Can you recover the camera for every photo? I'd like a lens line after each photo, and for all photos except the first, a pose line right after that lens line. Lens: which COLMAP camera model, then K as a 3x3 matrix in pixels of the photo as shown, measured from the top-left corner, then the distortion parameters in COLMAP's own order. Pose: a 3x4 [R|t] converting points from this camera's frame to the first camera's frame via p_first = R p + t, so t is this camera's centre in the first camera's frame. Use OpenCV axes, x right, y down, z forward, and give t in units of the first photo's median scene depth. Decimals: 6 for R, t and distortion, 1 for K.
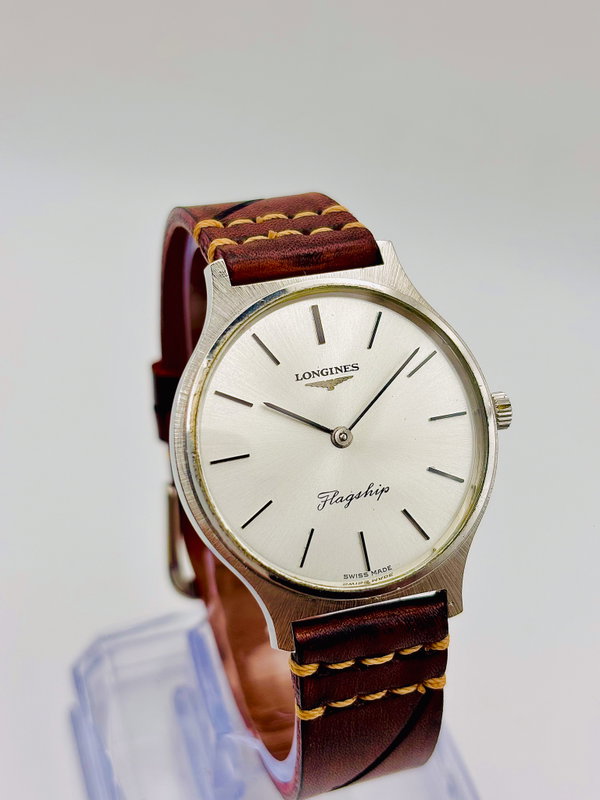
lens RADIAL K [[1234.3, 0, 298.9], [0, 1234.3, 402.5], [0, 0, 1]] dist [0.344990, 0.000000]
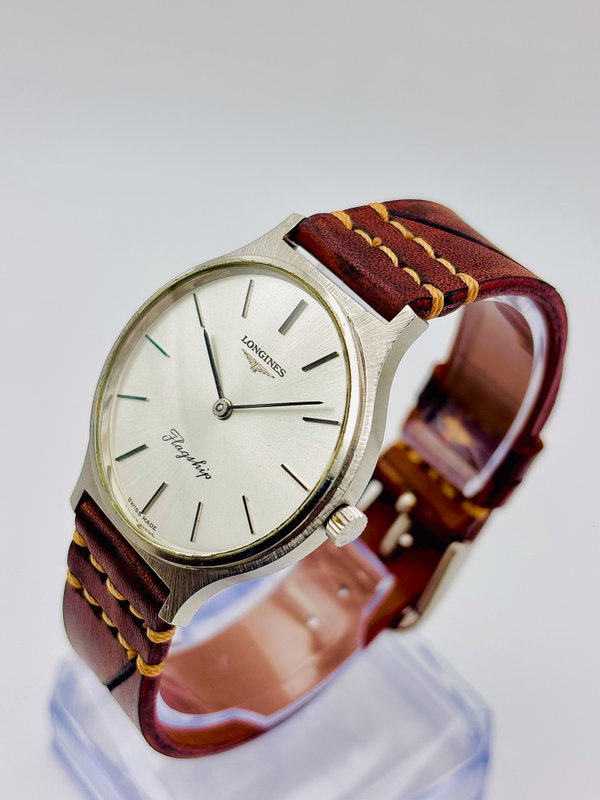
lens RADIAL K [[1234.3, 0, 302.7], [0, 1234.3, 396.5], [0, 0, 1]] dist [0.344990, 0.000000]
pose [[0.363035, 0.633168, -0.683596, 0.722581], [-0.652893, 0.696285, 0.298192, -0.313592], [0.664783, 0.338061, 0.666166, 0.364200]]
